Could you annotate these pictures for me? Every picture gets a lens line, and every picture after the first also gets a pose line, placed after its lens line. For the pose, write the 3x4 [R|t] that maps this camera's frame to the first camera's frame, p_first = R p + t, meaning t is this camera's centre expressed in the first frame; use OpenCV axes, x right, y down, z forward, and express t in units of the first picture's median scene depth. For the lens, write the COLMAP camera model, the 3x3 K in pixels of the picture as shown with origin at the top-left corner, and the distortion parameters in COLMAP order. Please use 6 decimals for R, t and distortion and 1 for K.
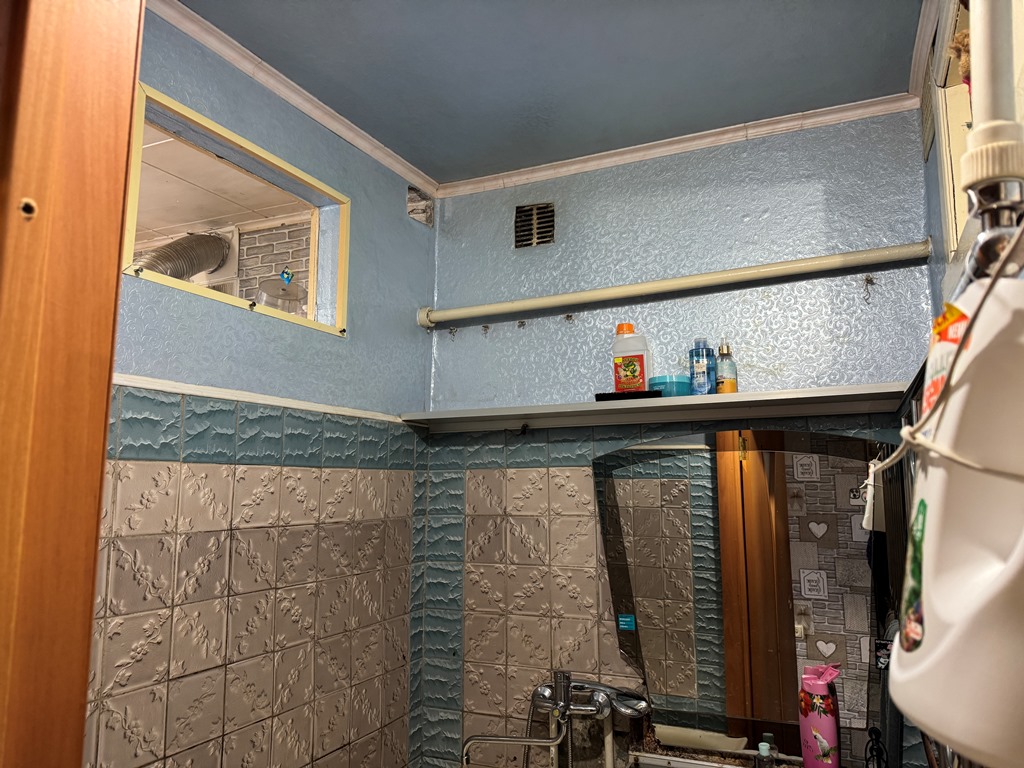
lens RADIAL K [[710.4, 0, 513.0], [0, 710.4, 380.5], [0, 0, 1]] dist [0.074503, -0.097195]
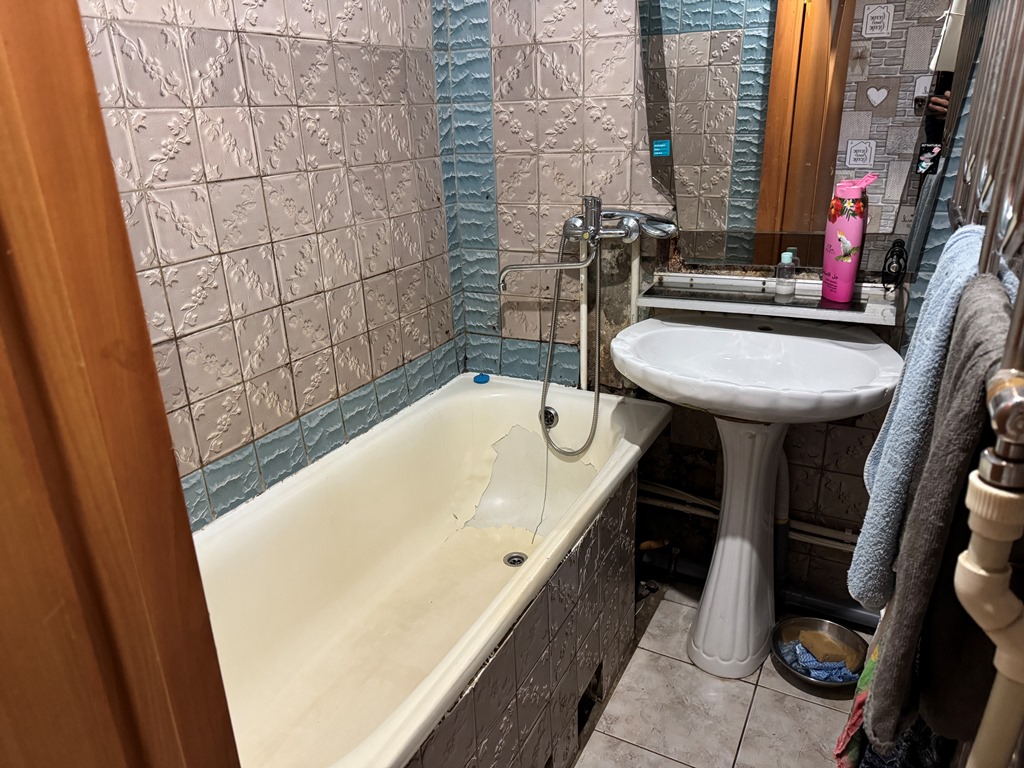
lens RADIAL K [[710.4, 0, 513.0], [0, 710.4, 380.5], [0, 0, 1]] dist [0.074503, -0.097195]
pose [[0.998623, -0.009655, -0.051562, 0.004512], [0.033562, 0.873004, 0.486556, 0.127654], [0.040316, -0.487617, 0.872126, -0.009053]]
